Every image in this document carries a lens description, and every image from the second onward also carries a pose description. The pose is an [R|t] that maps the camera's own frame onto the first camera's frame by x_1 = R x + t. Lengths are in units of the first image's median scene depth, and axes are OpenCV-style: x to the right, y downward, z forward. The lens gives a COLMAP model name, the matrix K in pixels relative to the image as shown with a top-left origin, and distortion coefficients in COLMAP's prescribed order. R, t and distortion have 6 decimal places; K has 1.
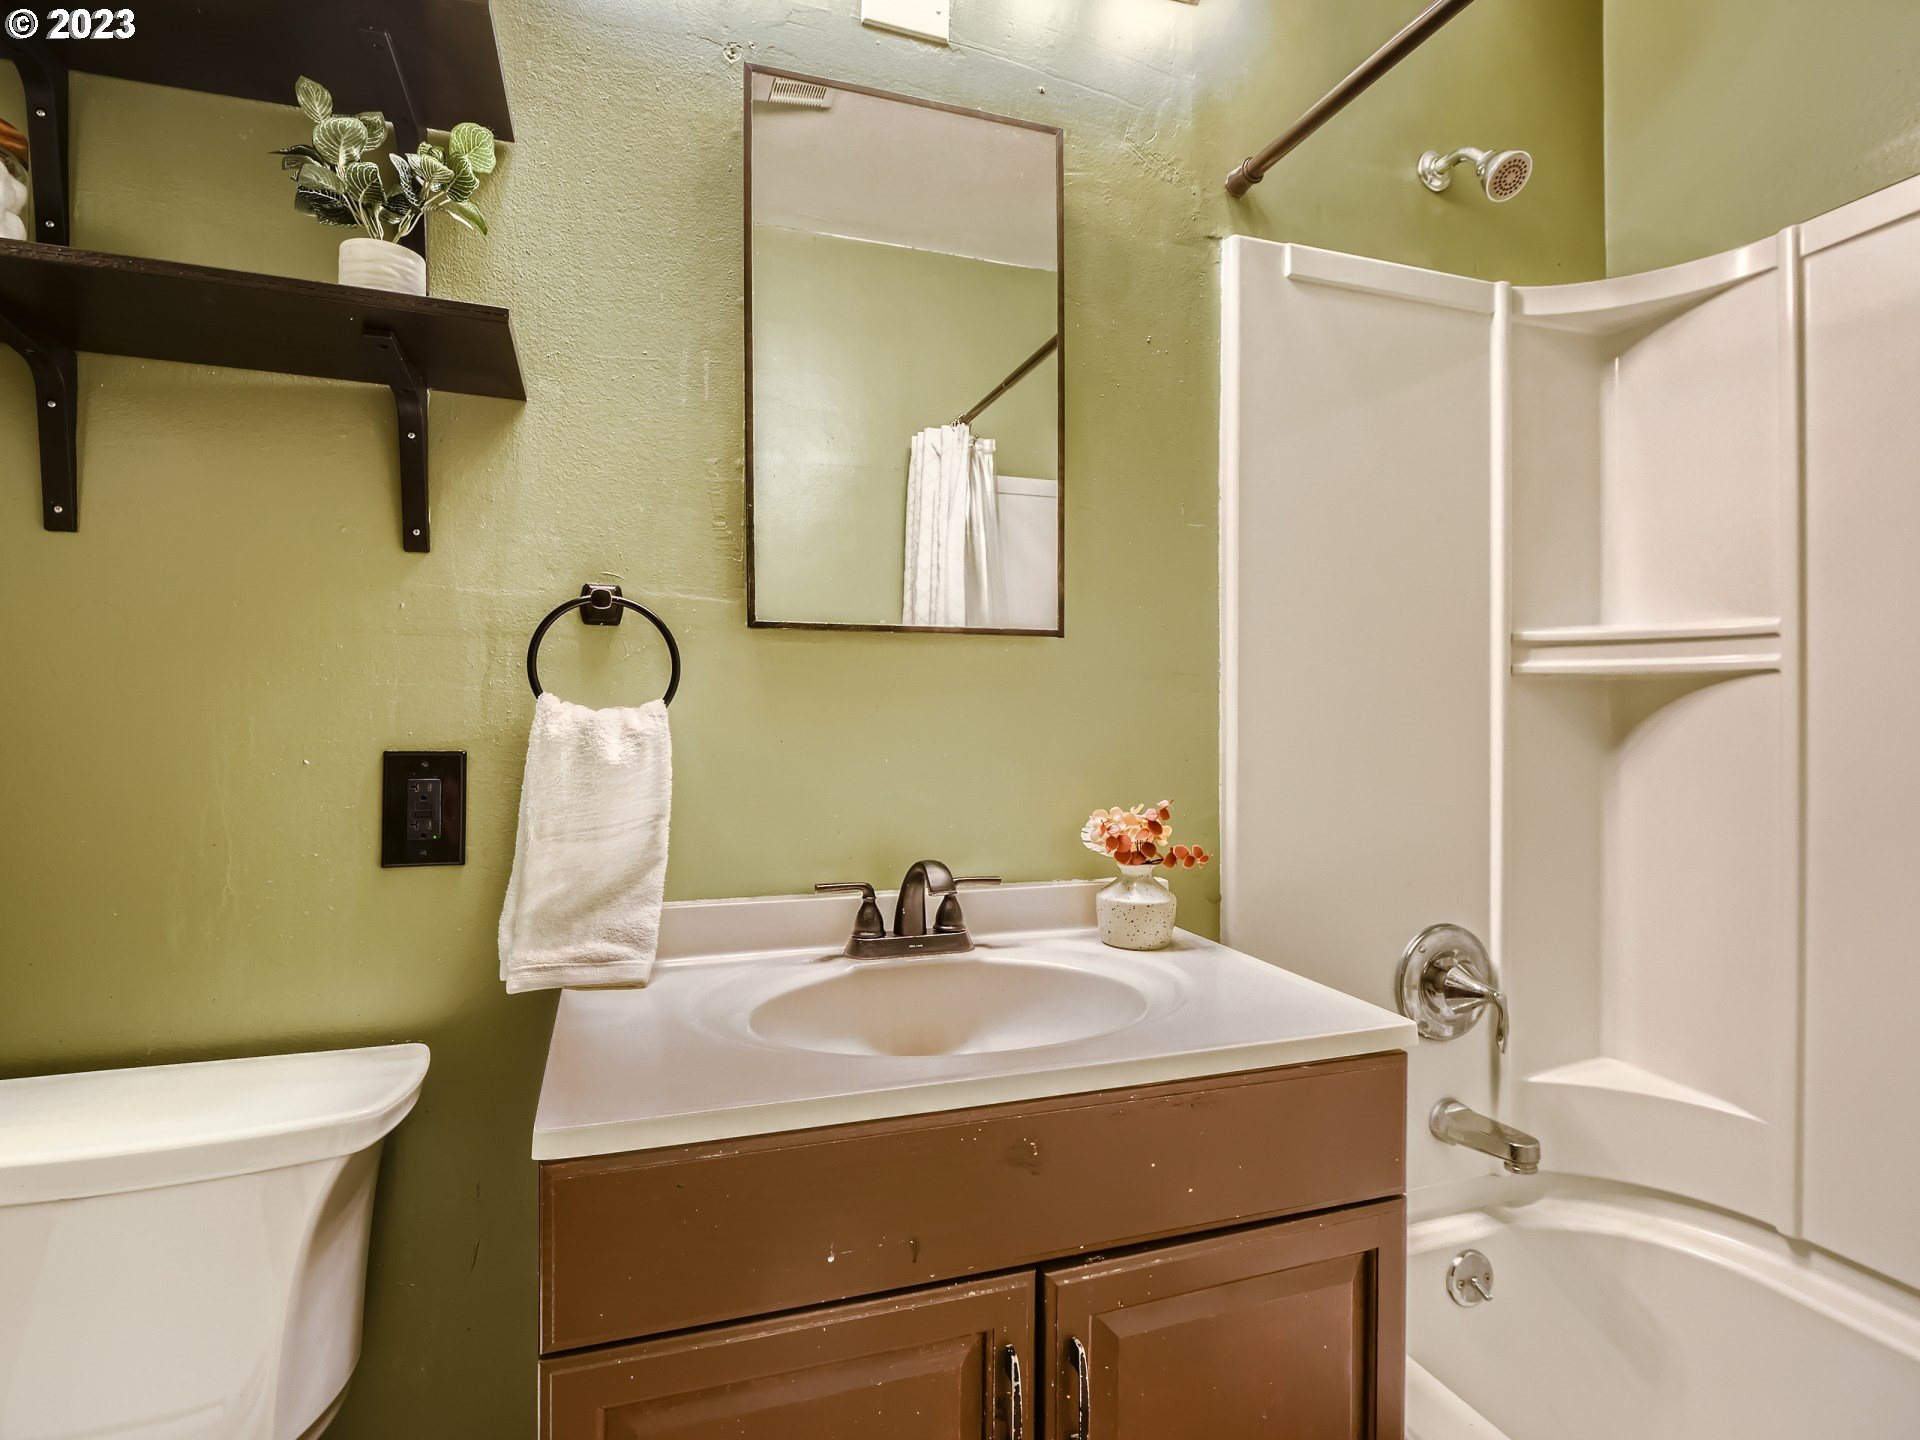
lens RADIAL K [[987.2, 0, 969.0], [0, 987.2, 718.7], [0, 0, 1]] dist [0.025071, -0.021701]
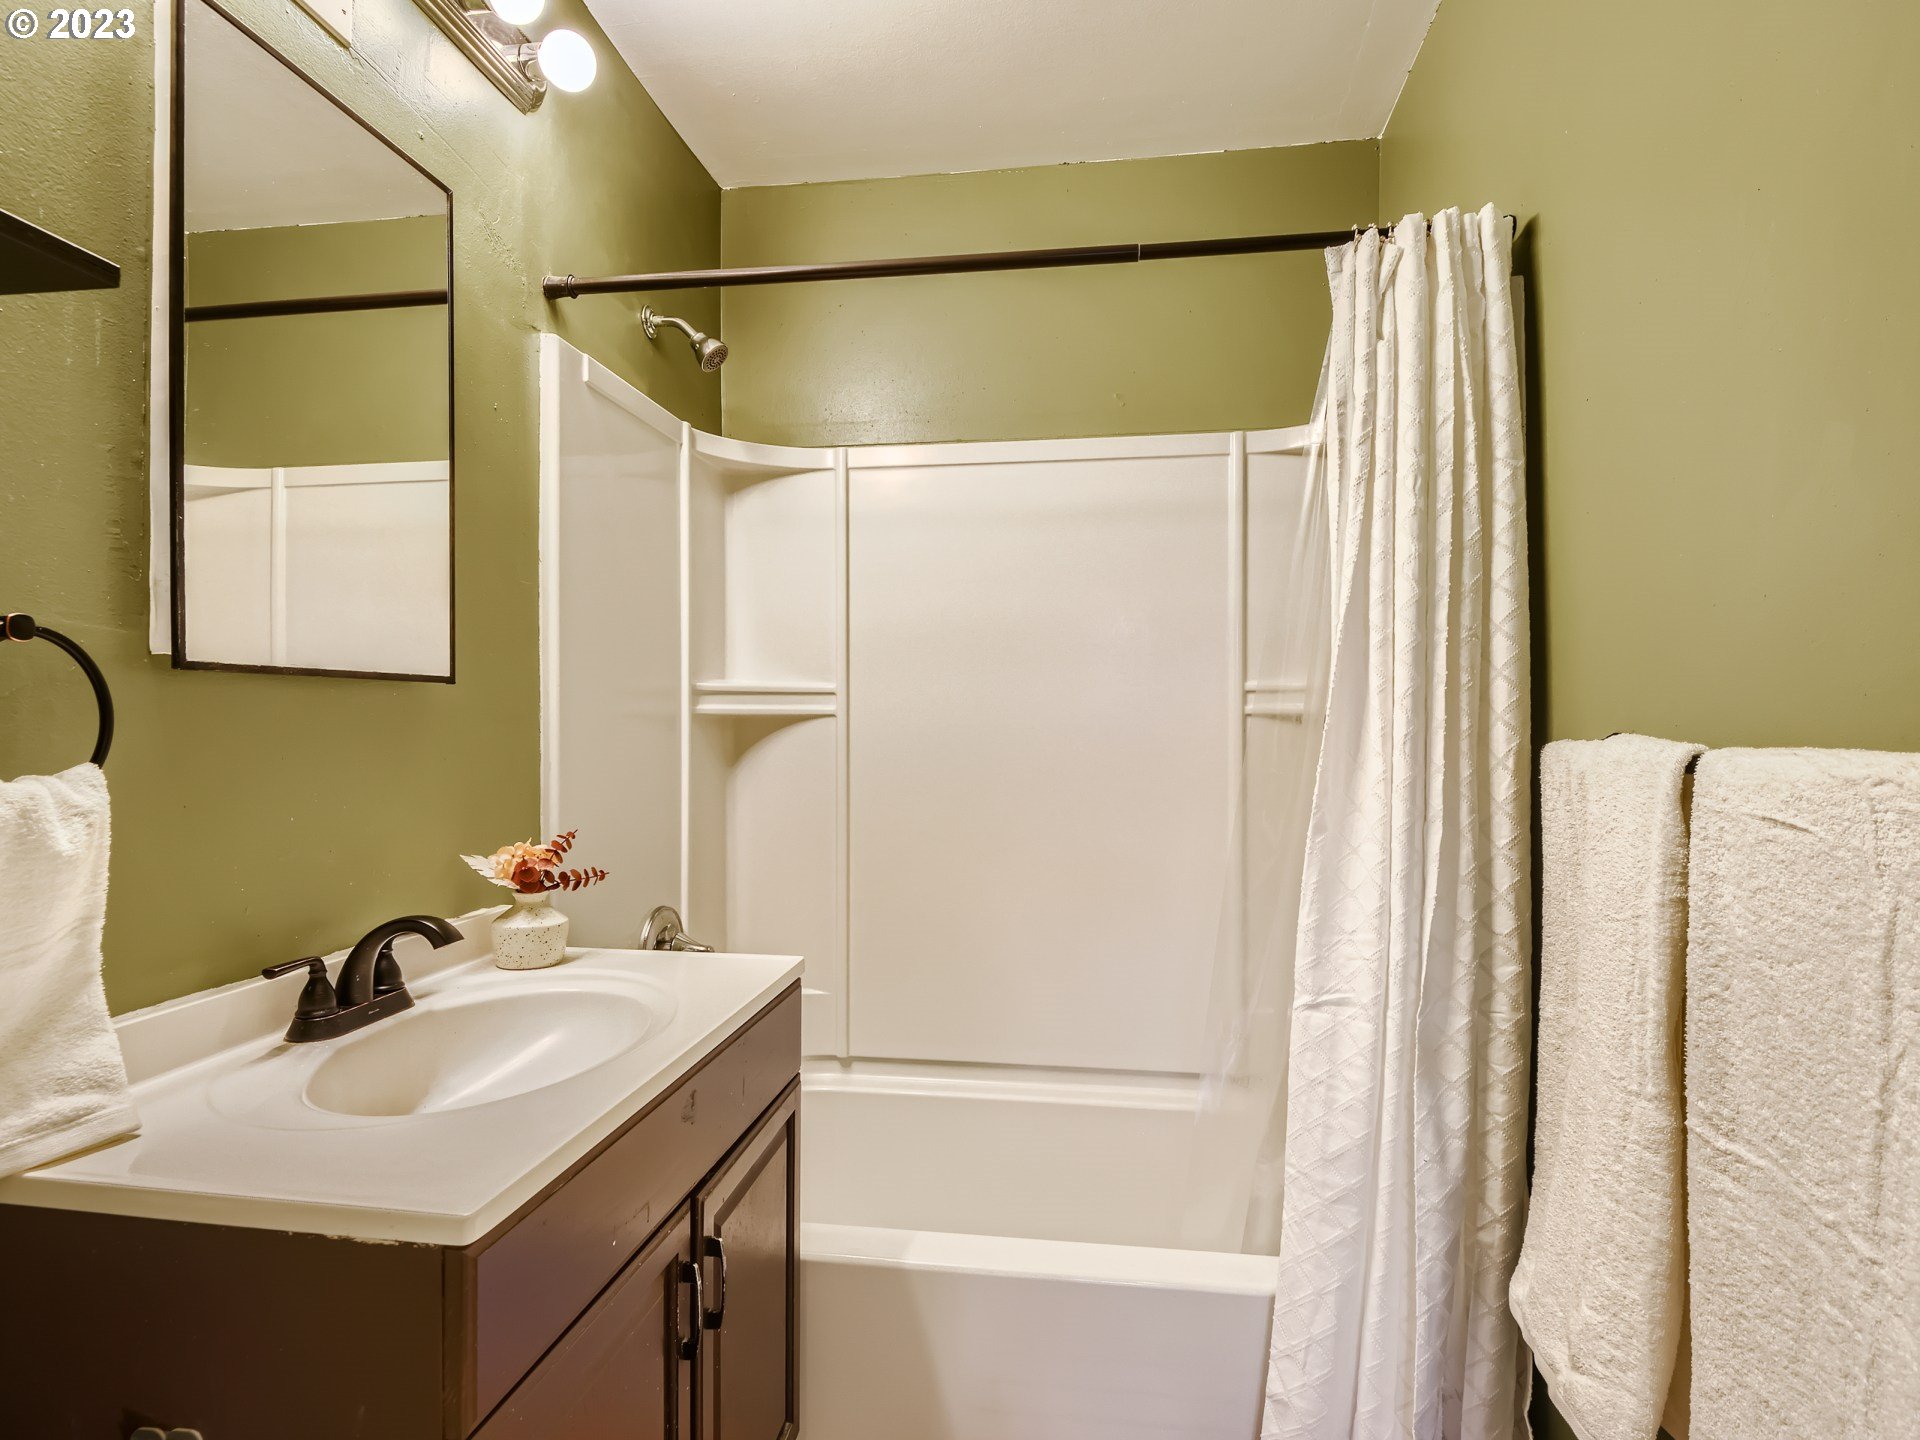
lens RADIAL K [[987.2, 0, 969.0], [0, 987.2, 718.7], [0, 0, 1]] dist [0.025071, -0.021701]
pose [[0.465218, 0.000823, 0.885196, -0.540567], [0.000045, 1.000000, -0.000954, -0.042637], [-0.885196, 0.000484, 0.465218, 0.043197]]
